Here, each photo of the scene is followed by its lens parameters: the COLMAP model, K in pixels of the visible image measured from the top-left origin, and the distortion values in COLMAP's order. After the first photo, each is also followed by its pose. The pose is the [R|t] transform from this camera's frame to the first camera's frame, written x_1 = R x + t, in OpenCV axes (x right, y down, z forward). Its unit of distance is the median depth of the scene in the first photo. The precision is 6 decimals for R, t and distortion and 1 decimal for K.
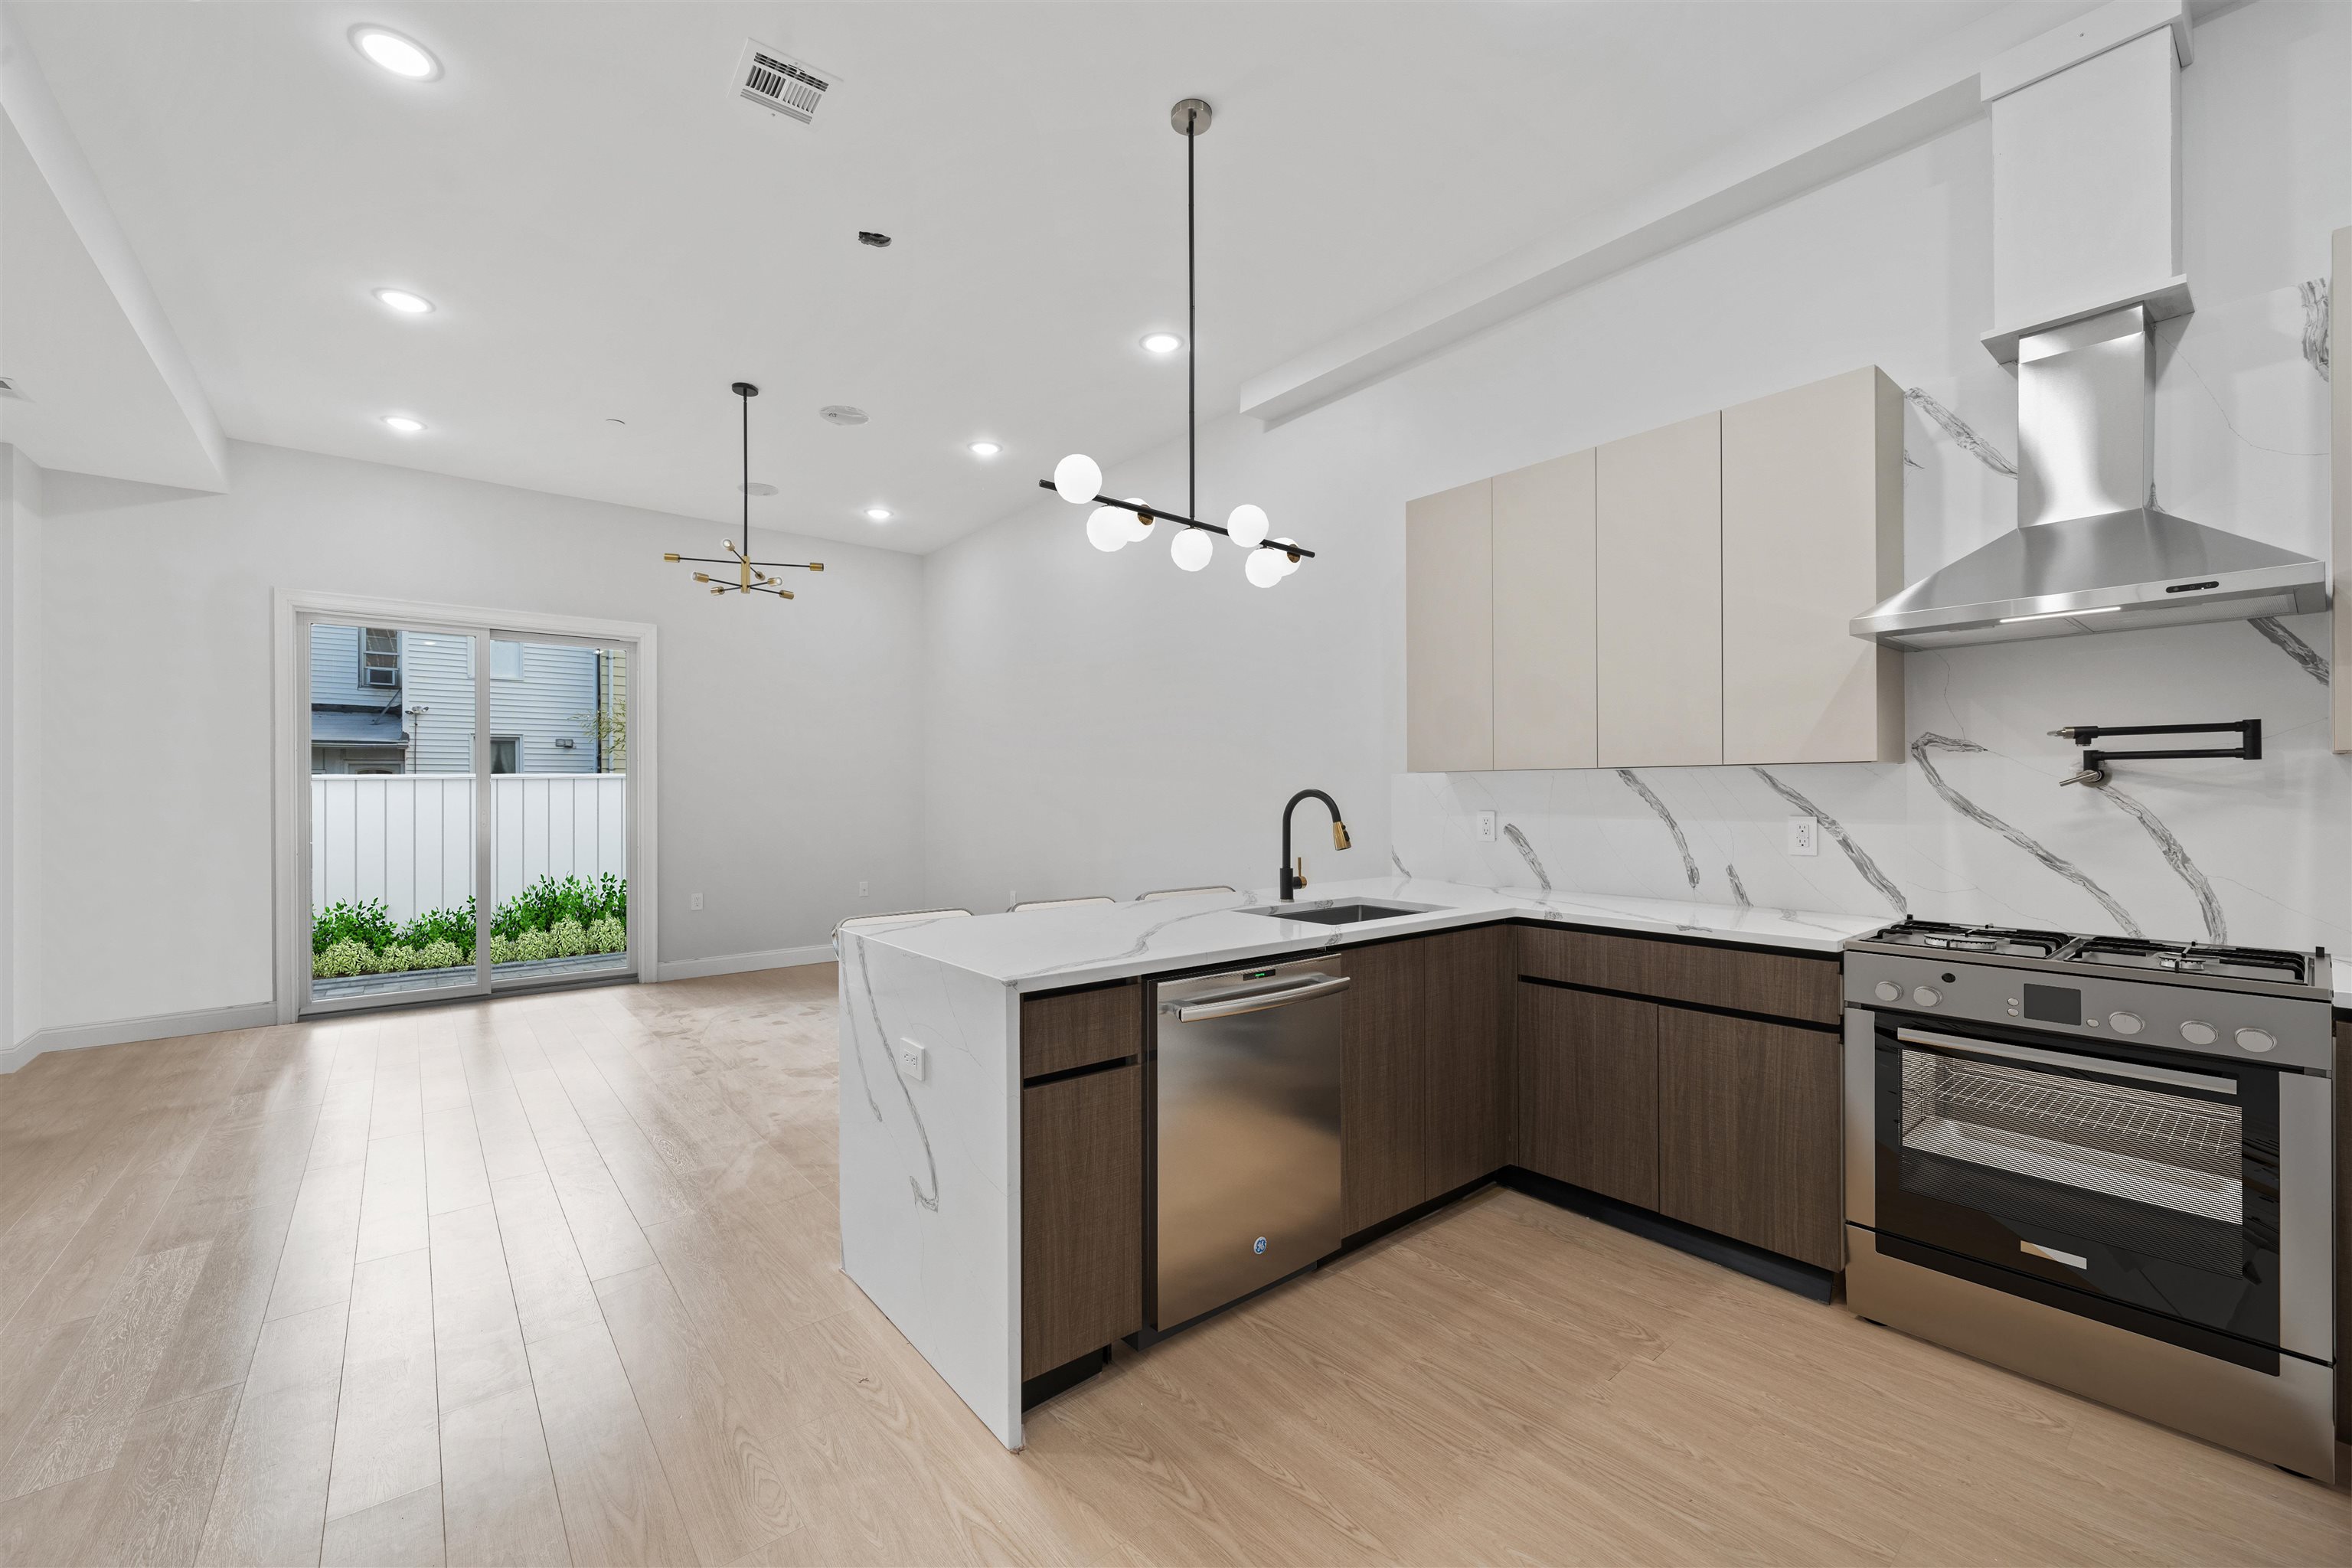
lens RADIAL K [[924.4, 0, 1176.1], [0, 924.4, 794.4], [0, 0, 1]] dist [0.000825, -0.000864]
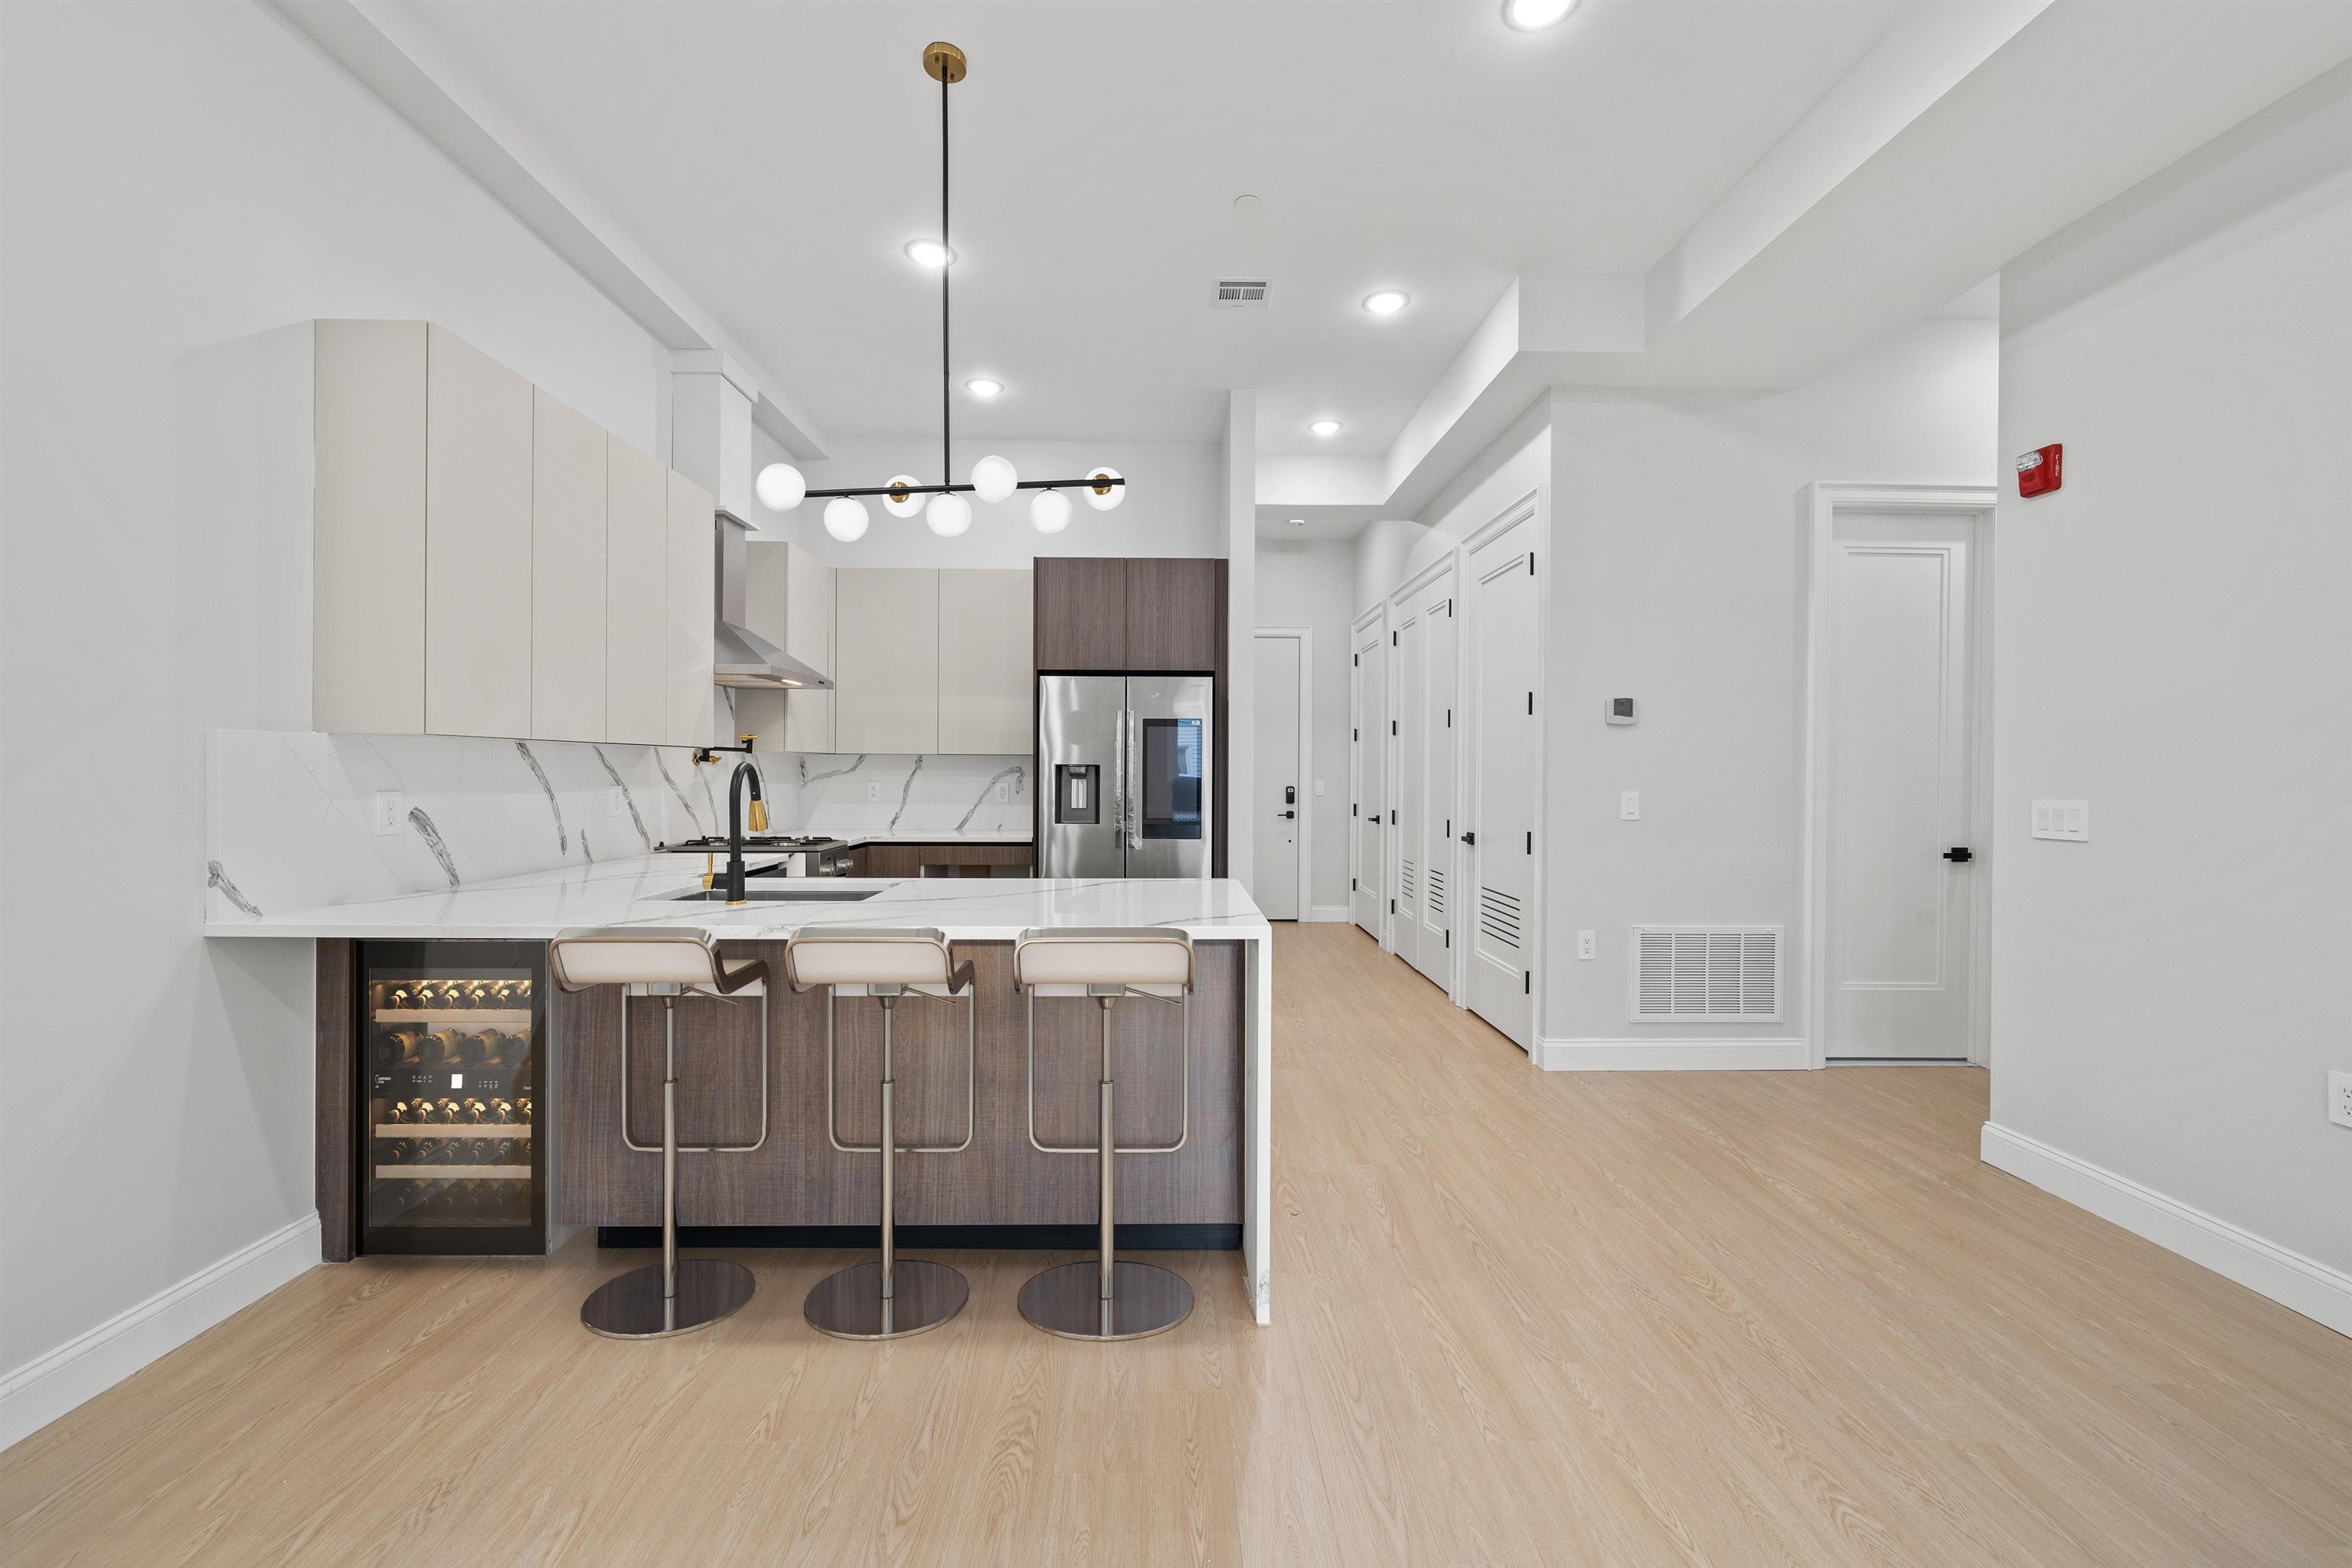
lens RADIAL K [[924.4, 0, 1173.5], [0, 924.4, 773.2], [0, 0, 1]] dist [0.000825, -0.000864]
pose [[-0.784231, -0.002401, 0.620464, -0.821781], [-0.001241, 0.999997, 0.002300, 0.002943], [-0.620468, 0.001034, -0.784231, 1.720740]]
